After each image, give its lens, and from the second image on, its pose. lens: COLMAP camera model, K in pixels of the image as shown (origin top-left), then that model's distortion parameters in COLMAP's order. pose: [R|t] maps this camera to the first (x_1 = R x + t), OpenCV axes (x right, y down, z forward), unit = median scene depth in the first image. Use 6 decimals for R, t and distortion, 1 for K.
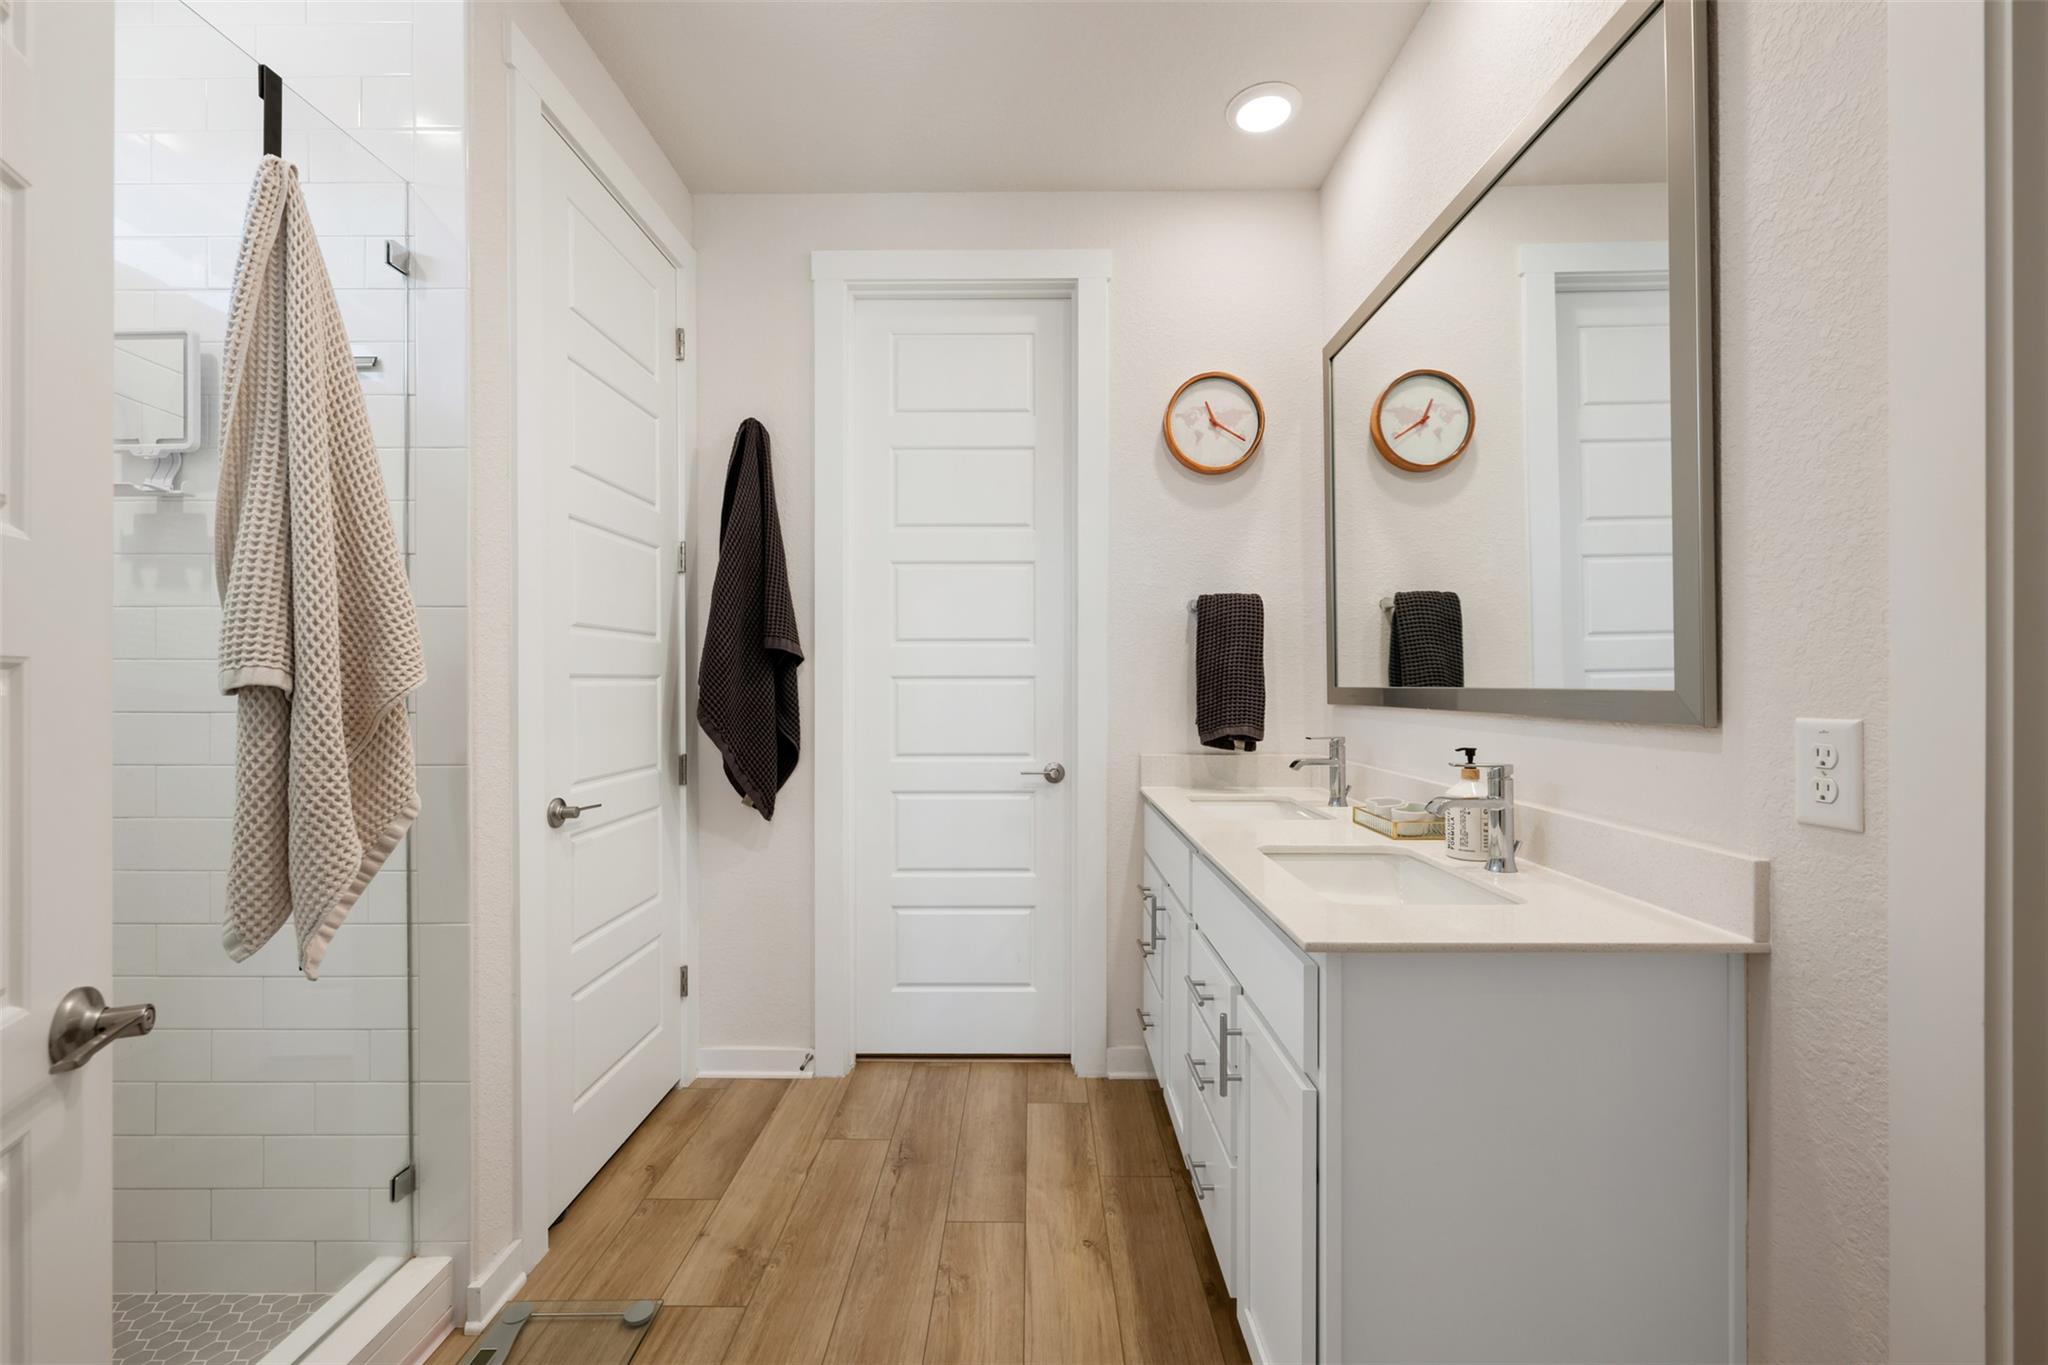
lens RADIAL K [[836.5, 0, 1024.9], [0, 836.5, 676.2], [0, 0, 1]] dist [-0.009849, -0.000204]
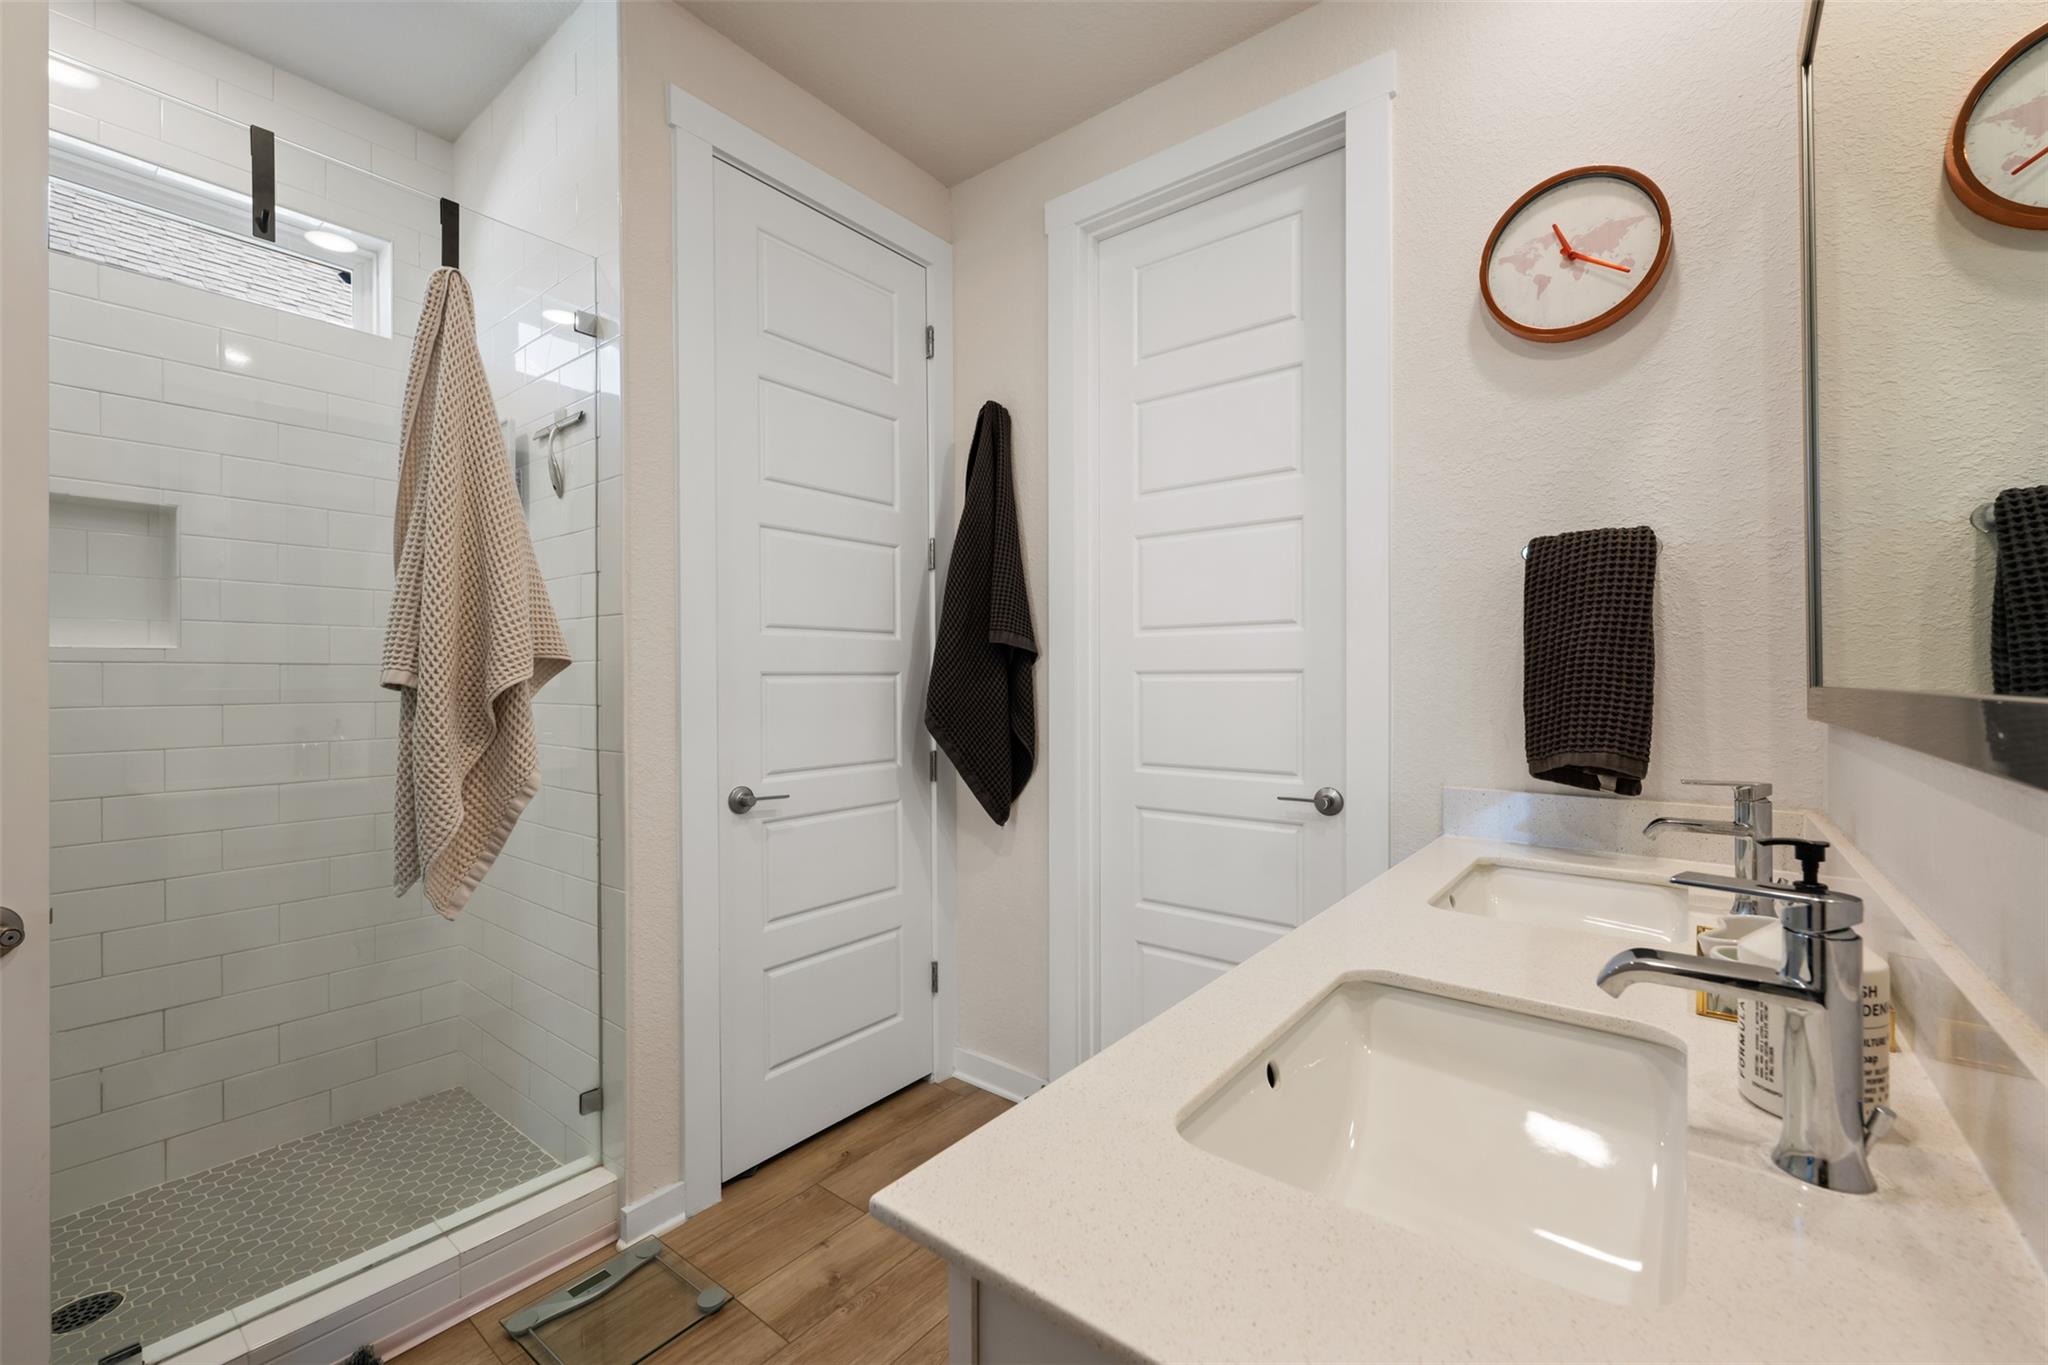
lens RADIAL K [[836.5, 0, 1024.9], [0, 836.5, 676.2], [0, 0, 1]] dist [-0.009849, -0.000204]
pose [[0.785703, -0.003560, -0.618594, 0.299188], [0.007593, 0.999964, 0.003889, 0.000884], [0.618558, -0.007753, 0.785701, 0.280549]]
